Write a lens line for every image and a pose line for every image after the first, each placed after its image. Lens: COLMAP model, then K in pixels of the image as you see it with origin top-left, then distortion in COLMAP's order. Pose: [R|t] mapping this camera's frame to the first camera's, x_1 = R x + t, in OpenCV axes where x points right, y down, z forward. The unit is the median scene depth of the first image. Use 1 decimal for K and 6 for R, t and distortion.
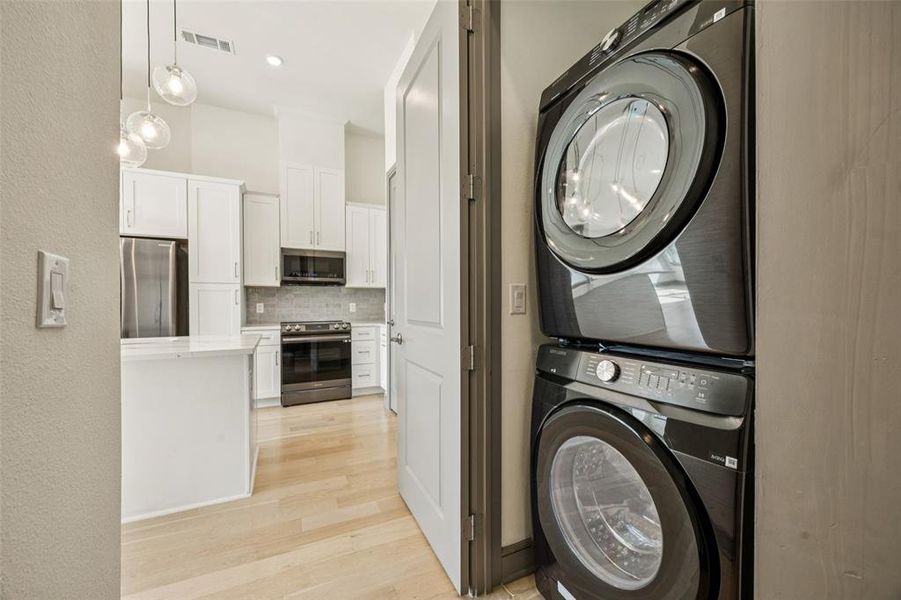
lens RADIAL K [[349.3, 0, 447.2], [0, 349.3, 308.2], [0, 0, 1]] dist [0.000399, -0.000964]
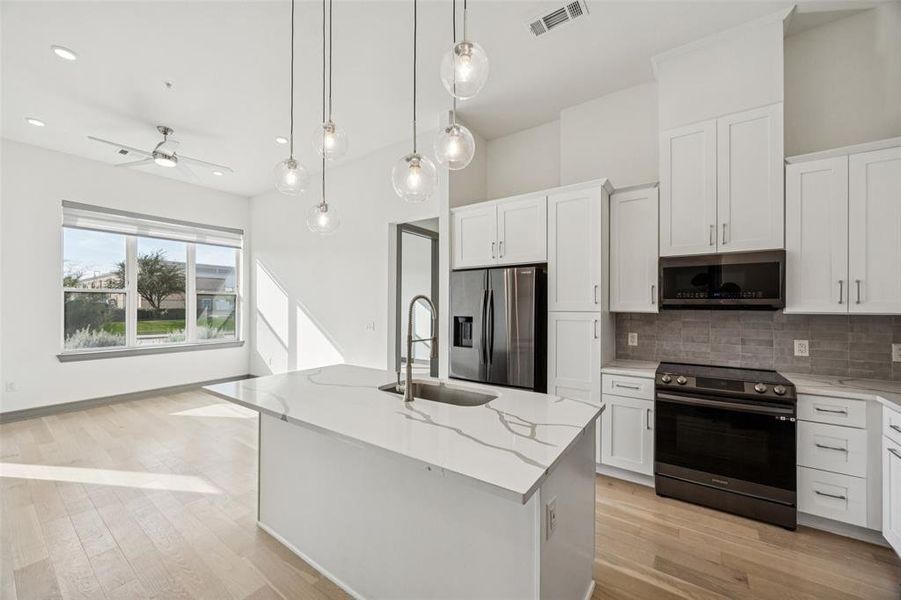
lens RADIAL K [[349.3, 0, 444.1], [0, 349.3, 306.4], [0, 0, 1]] dist [0.000399, -0.000964]
pose [[0.485846, 0.004258, -0.874034, -0.076456], [-0.015421, 0.999874, -0.003701, -0.067121], [0.873909, 0.015277, 0.485850, 0.289112]]
